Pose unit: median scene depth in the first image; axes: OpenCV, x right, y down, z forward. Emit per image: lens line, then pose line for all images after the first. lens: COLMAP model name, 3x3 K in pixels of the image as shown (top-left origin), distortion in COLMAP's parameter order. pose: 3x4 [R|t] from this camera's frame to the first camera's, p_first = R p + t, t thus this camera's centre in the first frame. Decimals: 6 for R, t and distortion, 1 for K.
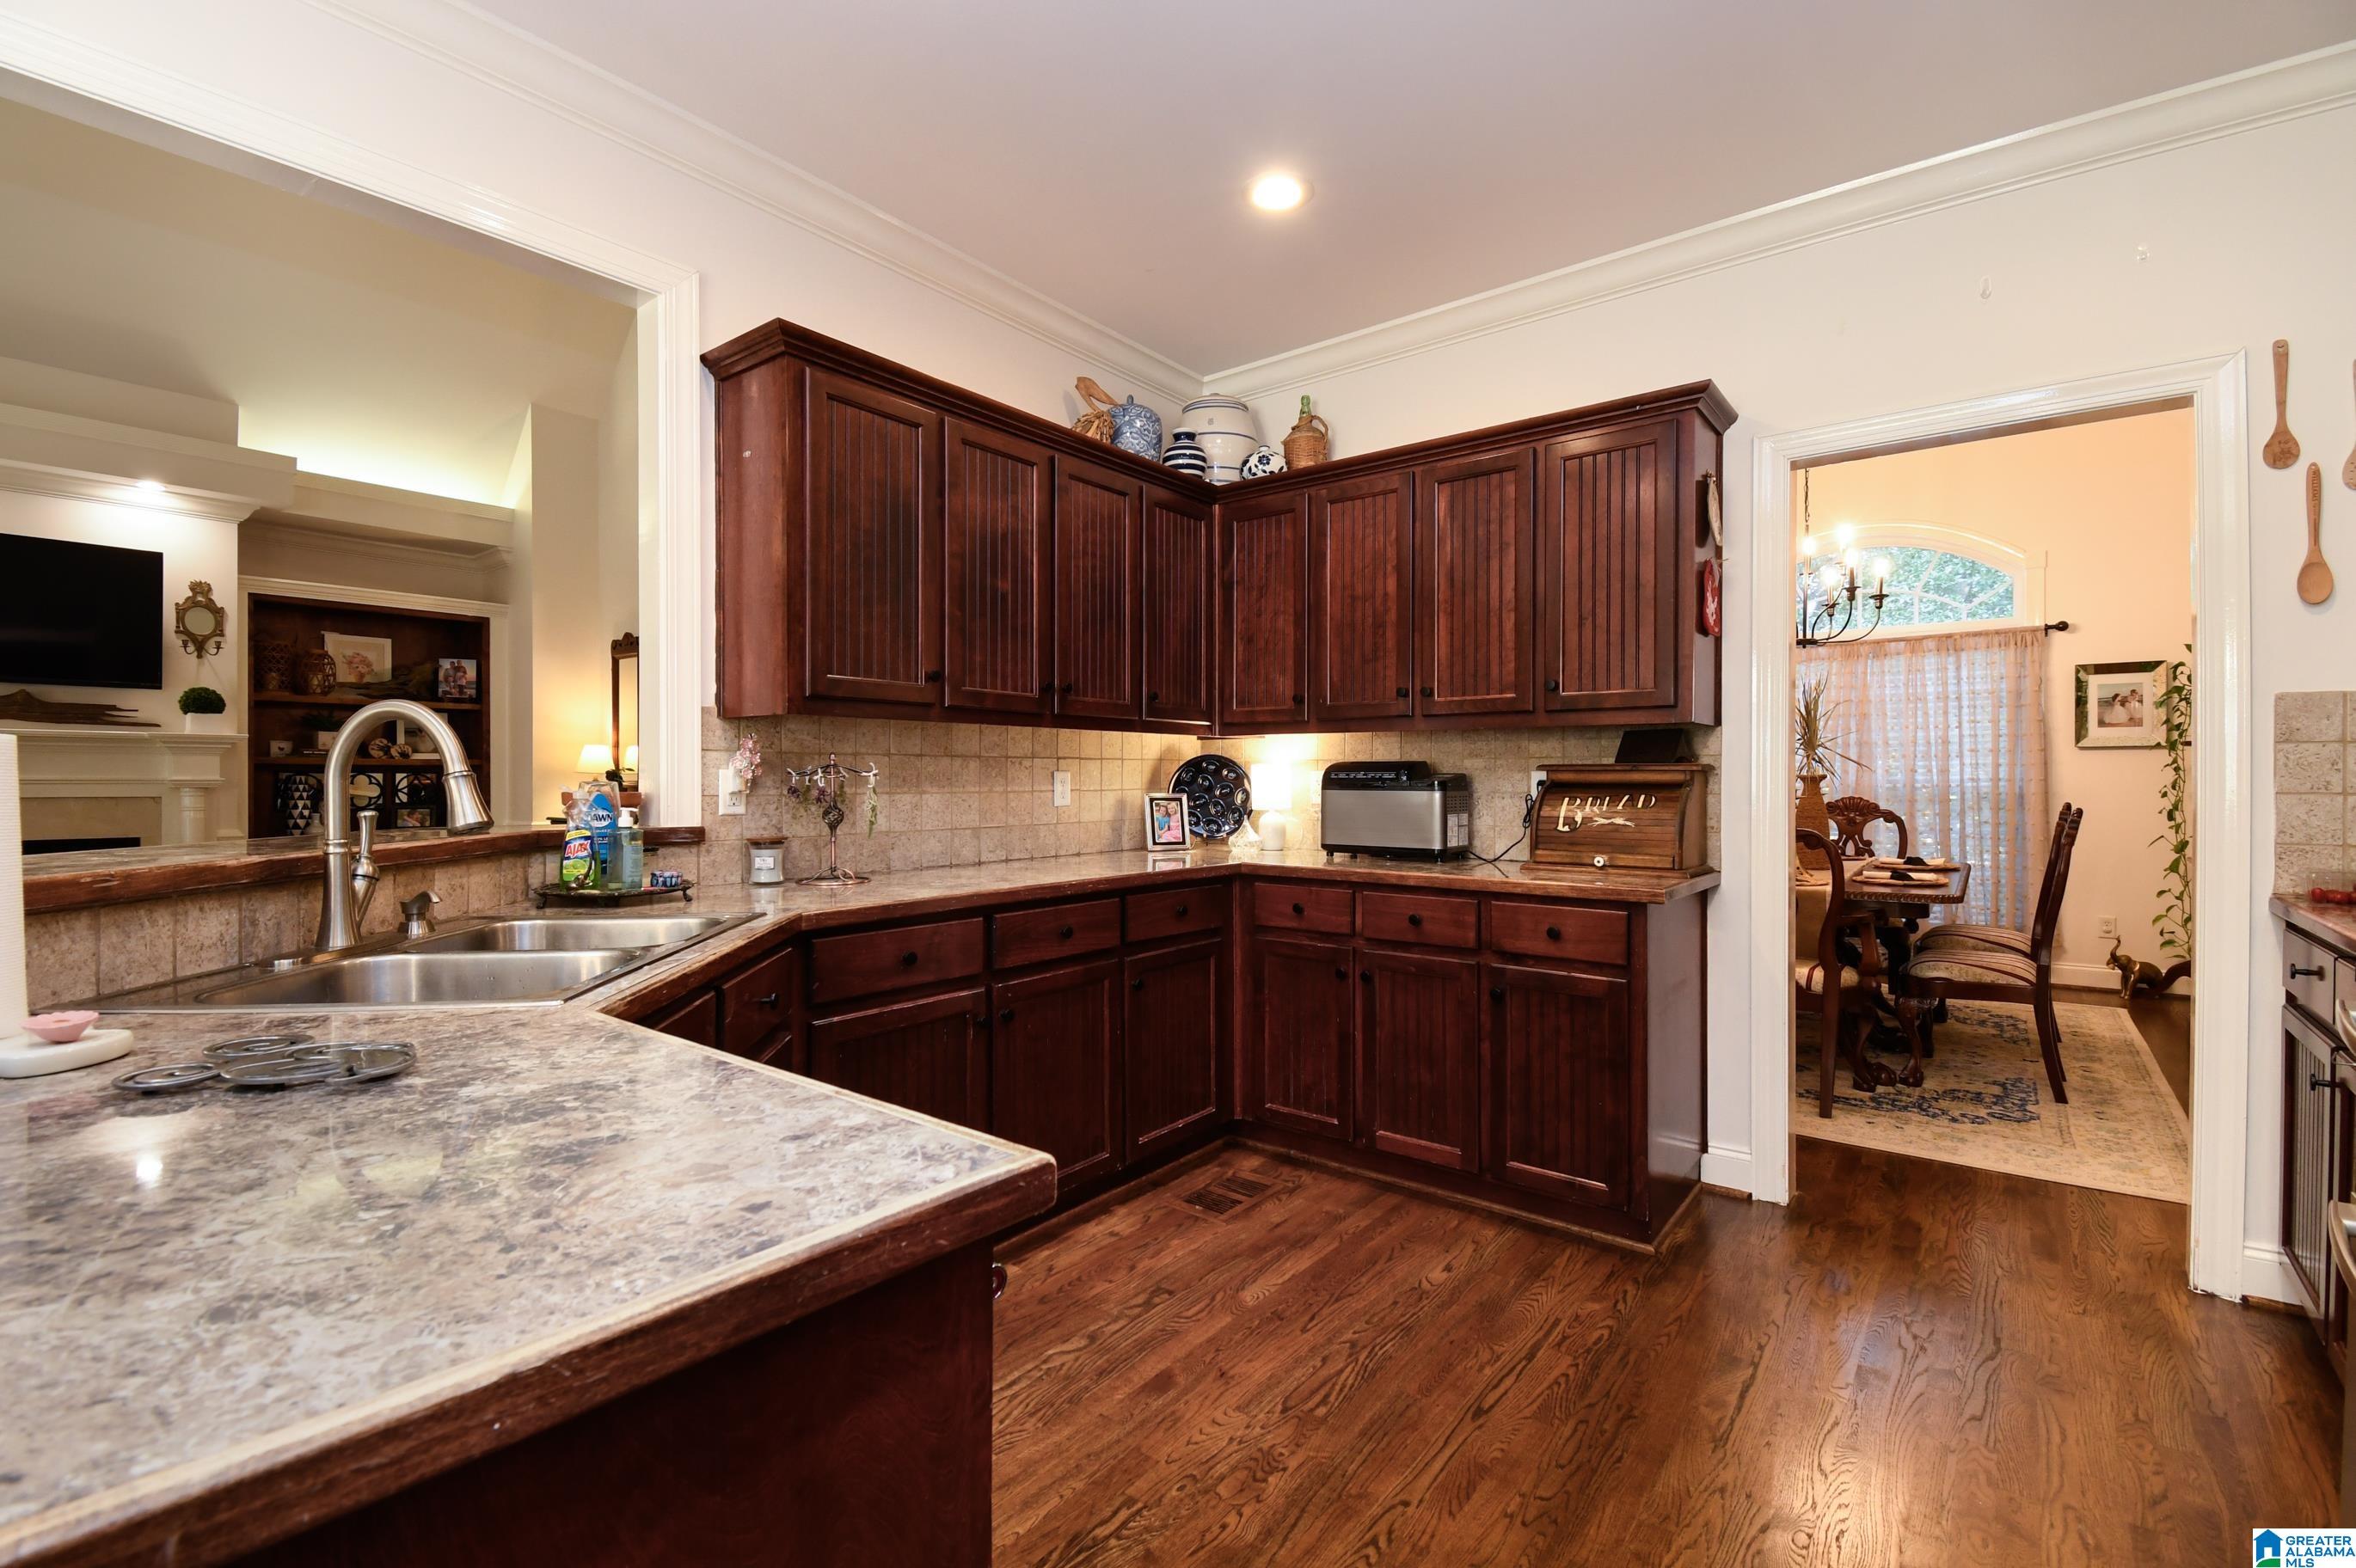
lens RADIAL K [[1033.2, 0, 1140.3], [0, 1033.2, 779.8], [0, 0, 1]] dist [0.055041, -0.034331]
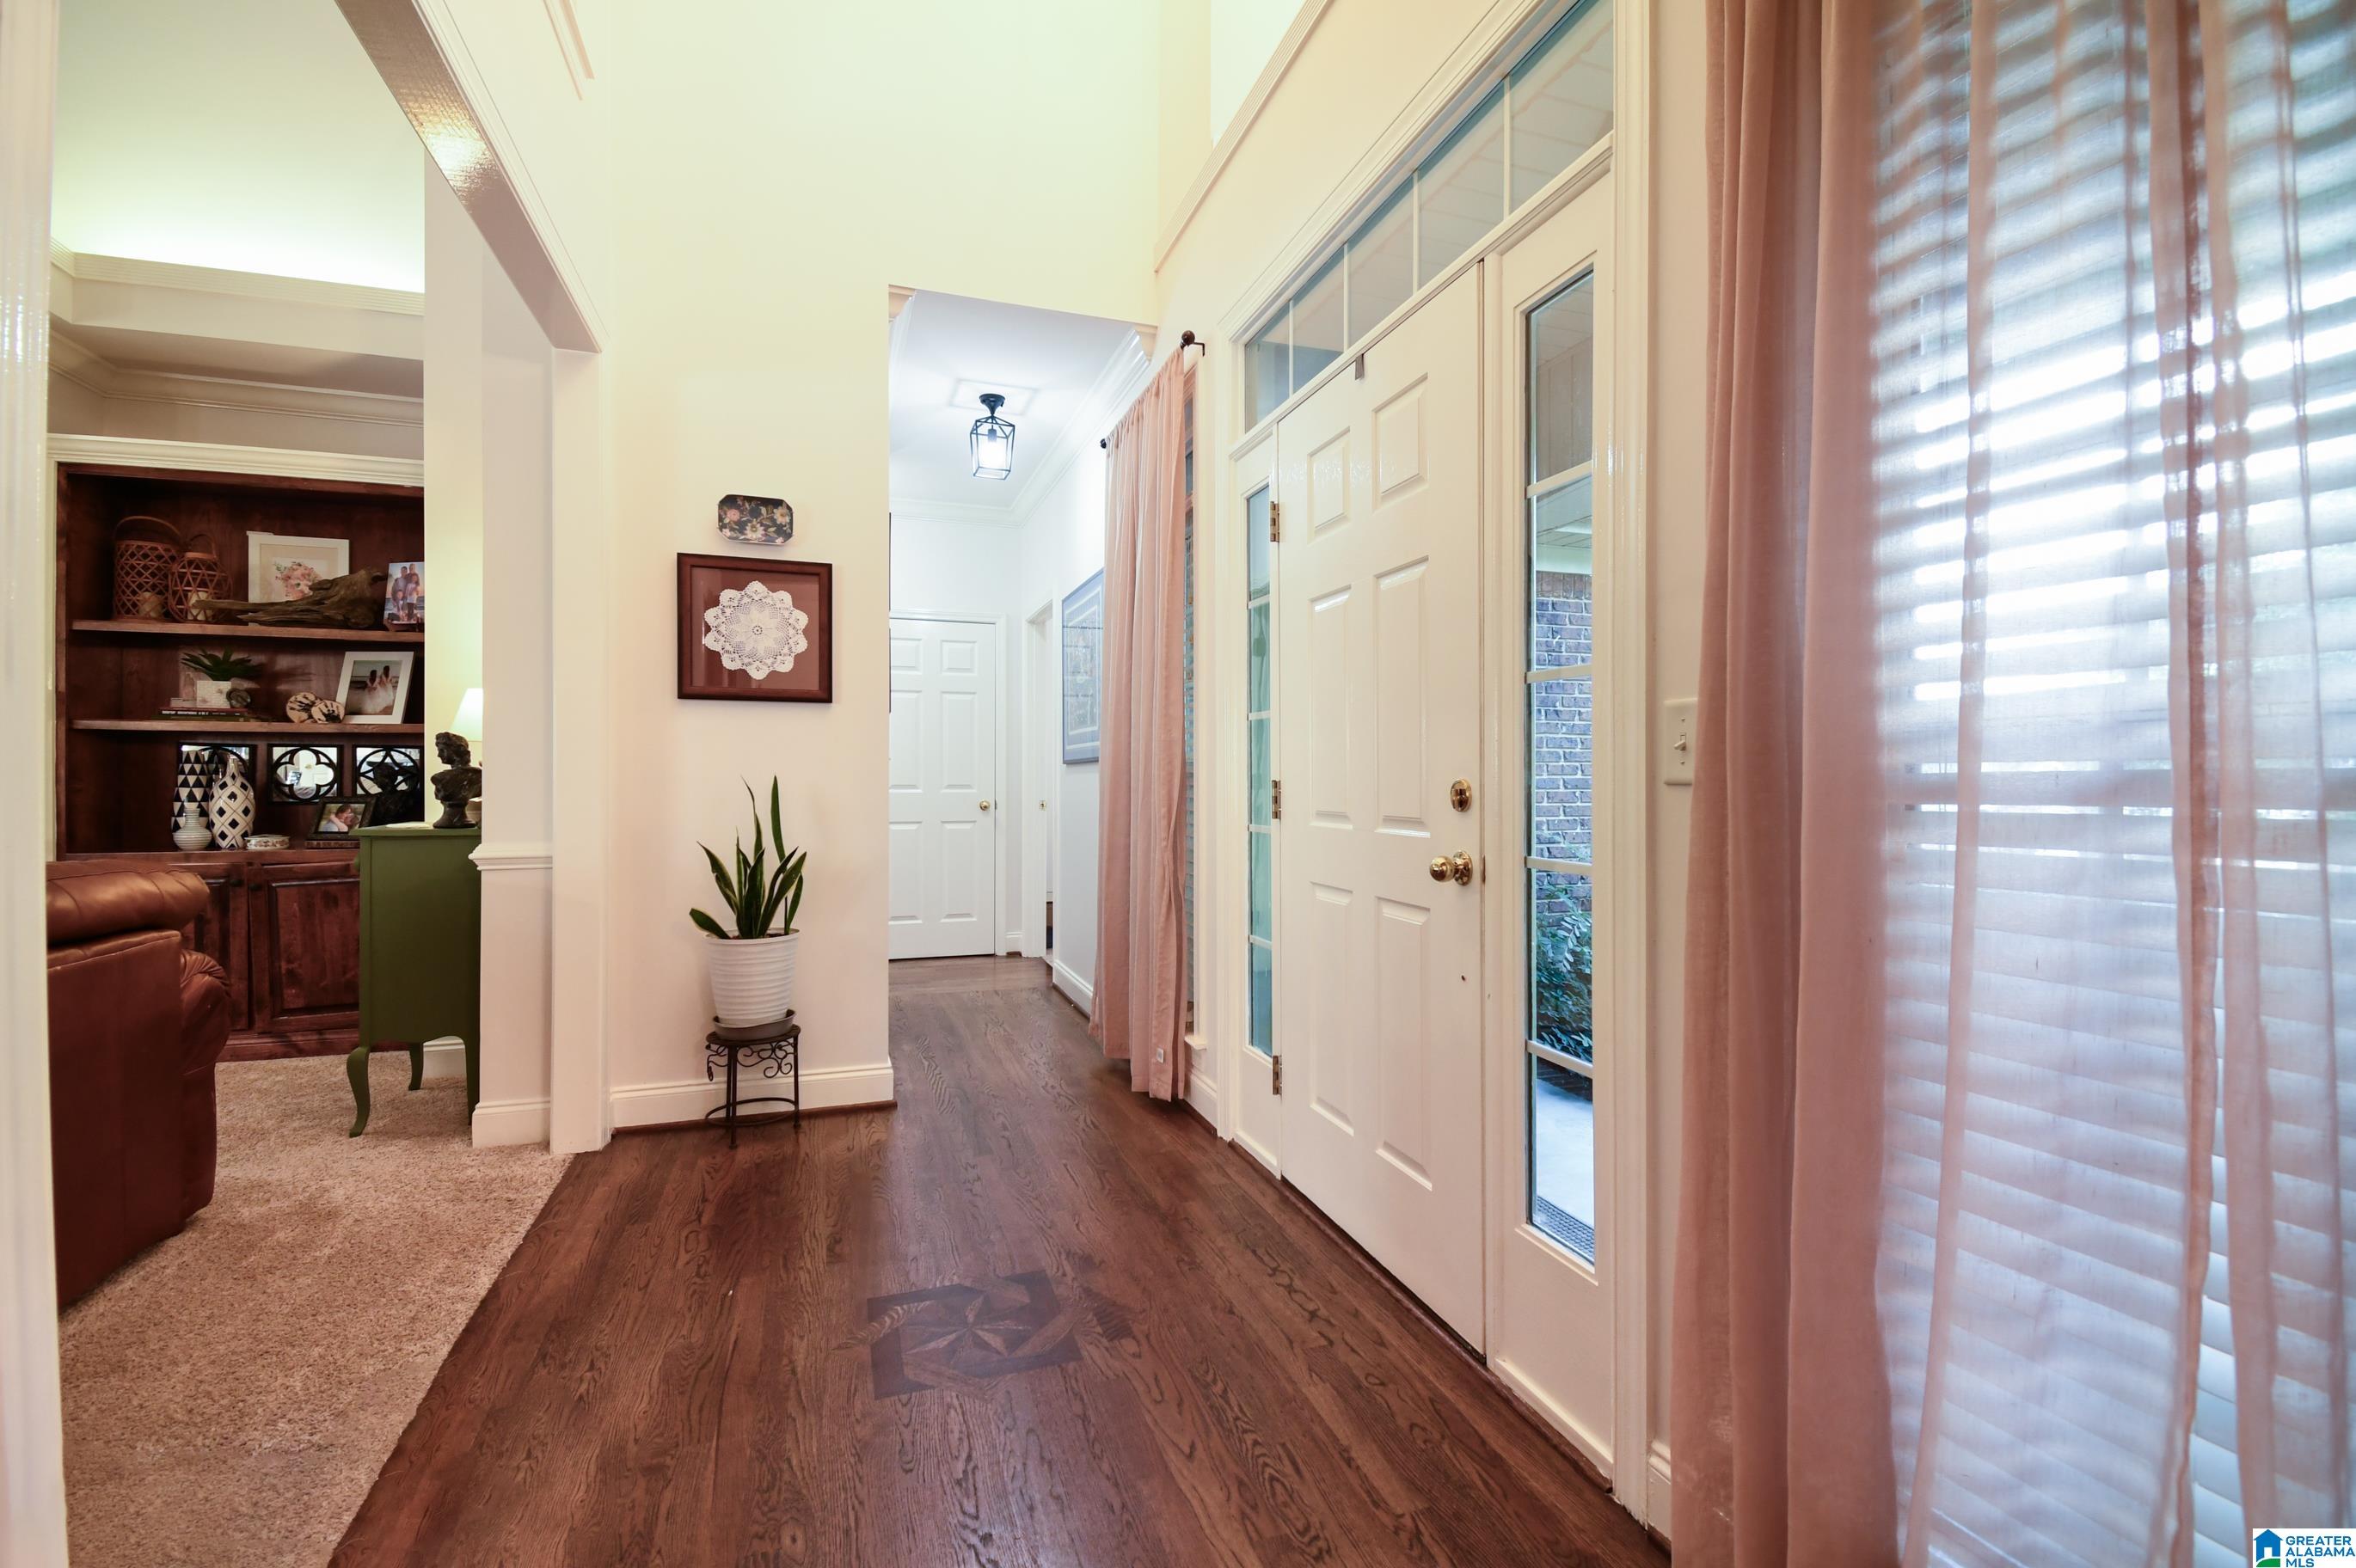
lens RADIAL K [[1042.4, 0, 1175.0], [0, 1042.4, 789.6], [0, 0, 1]] dist [-0.001452, -0.000426]
pose [[0.847948, 0.007658, -0.530024, 0.063036], [-0.001475, 0.999926, 0.012087, 0.011888], [0.530078, -0.009468, 0.847896, 0.777553]]
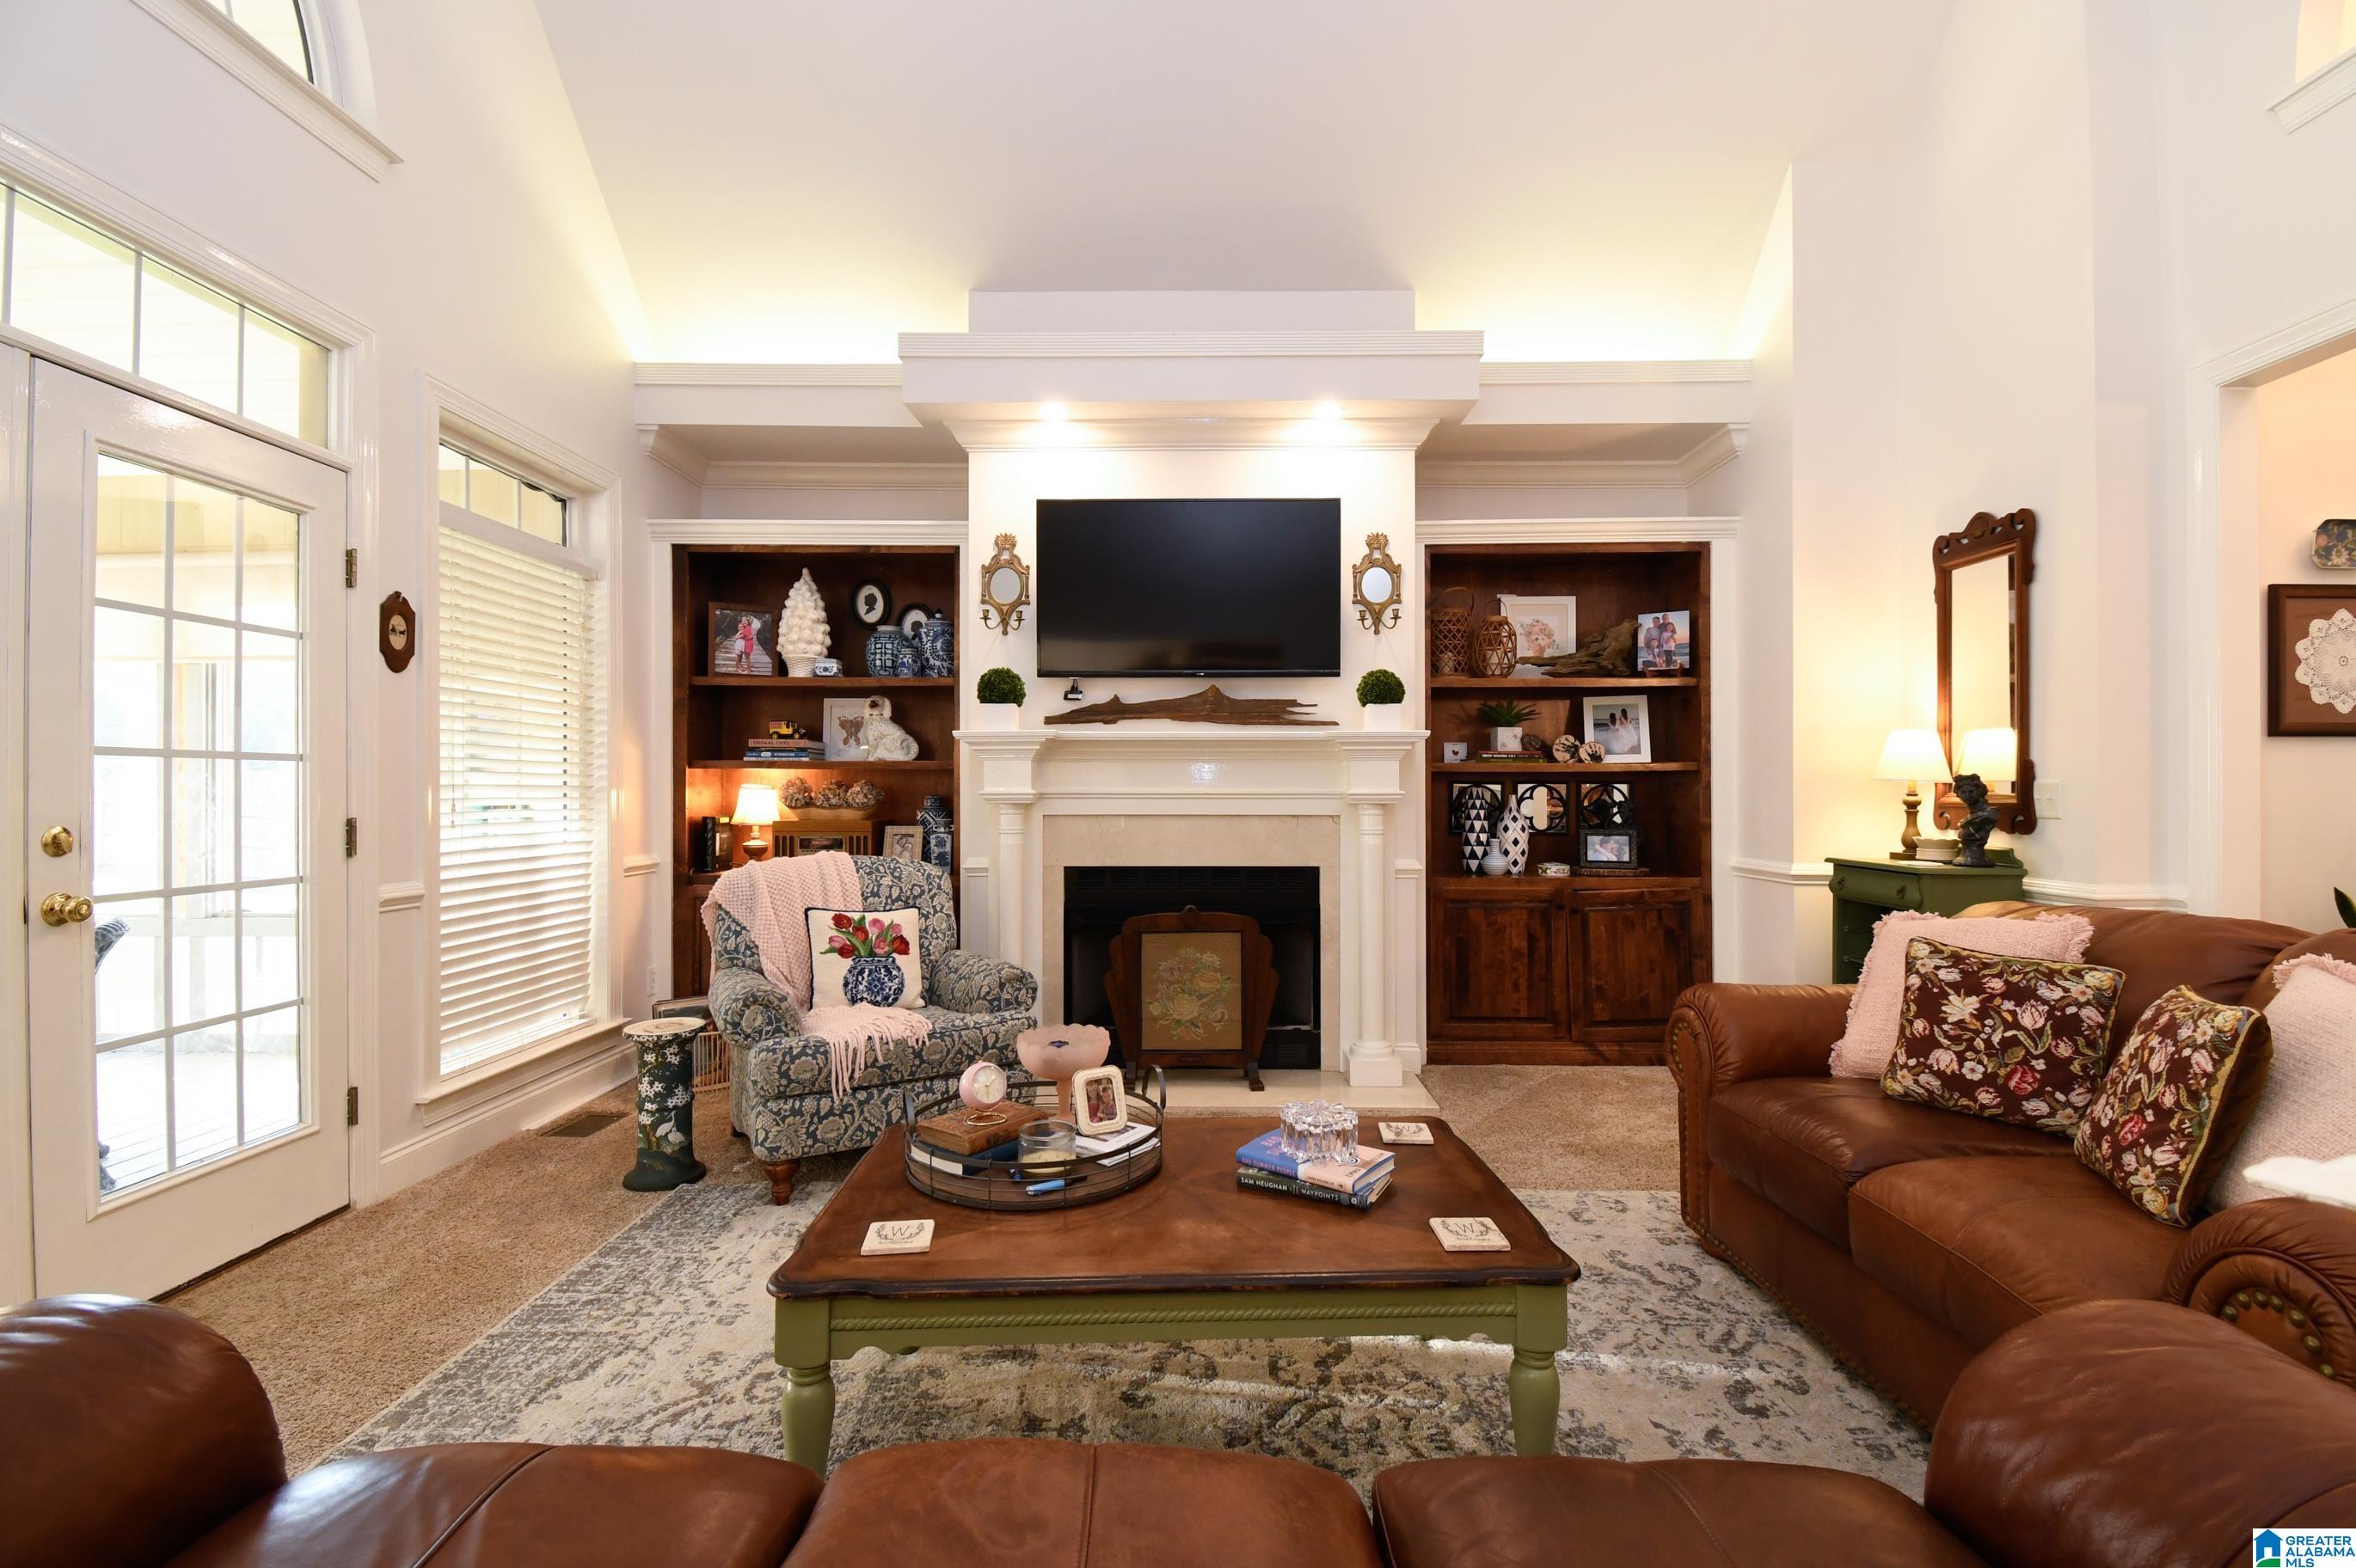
lens RADIAL K [[1042.4, 0, 1175.0], [0, 1042.4, 789.6], [0, 0, 1]] dist [-0.001452, -0.000426]
pose [[0.615313, -0.004810, -0.788268, -0.344035], [0.003326, 0.999988, -0.003505, -0.000704], [0.788276, -0.000465, 0.615322, 0.374856]]
